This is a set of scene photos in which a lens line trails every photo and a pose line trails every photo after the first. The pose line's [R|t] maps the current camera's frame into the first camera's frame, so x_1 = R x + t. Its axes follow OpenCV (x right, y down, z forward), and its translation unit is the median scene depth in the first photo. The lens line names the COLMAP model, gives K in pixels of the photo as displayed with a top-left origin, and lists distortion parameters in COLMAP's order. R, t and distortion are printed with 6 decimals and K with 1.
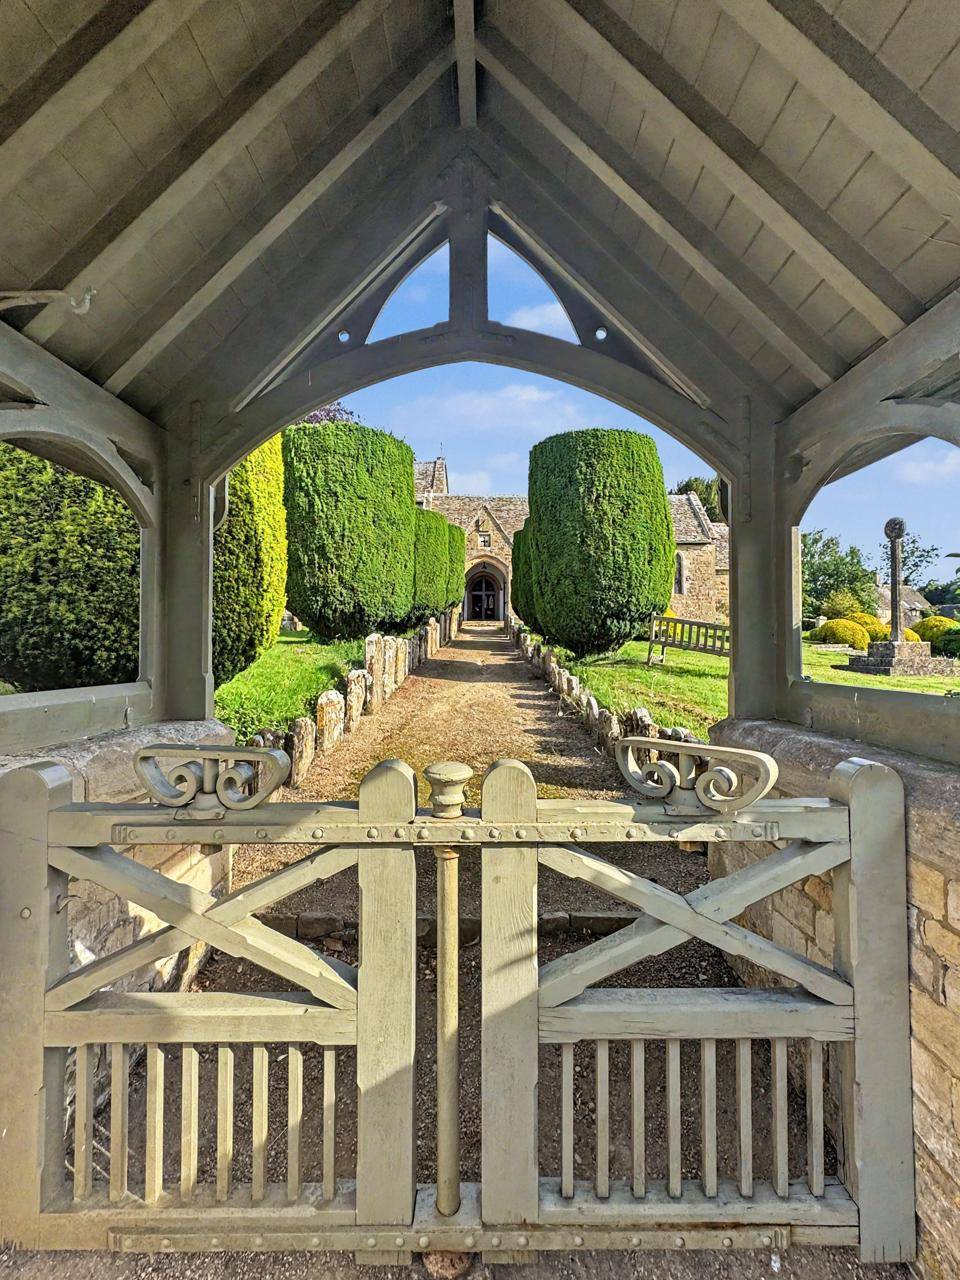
lens RADIAL K [[530.0, 0, 480.0], [0, 530.0, 640.0], [0, 0, 1]] dist [-0.010423, -0.000021]
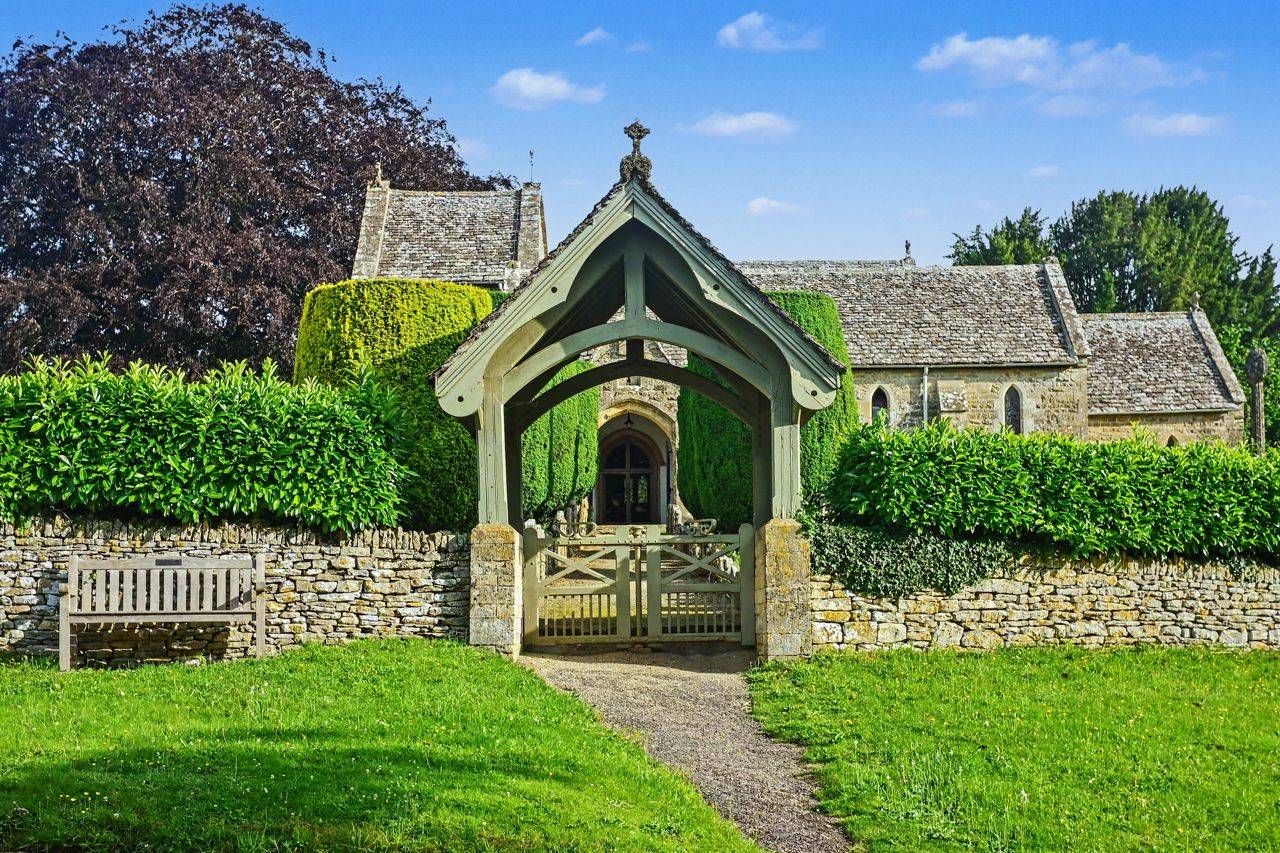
lens RADIAL K [[1606.4, 0, 639.9], [0, 1606.4, 496.1], [0, 0, 1]] dist [0.087579, 0.000767]
pose [[0.999651, -0.016350, 0.020772, -0.015711], [0.017753, 0.997441, -0.069249, 0.046117], [-0.019586, 0.069594, 0.997383, -0.592303]]
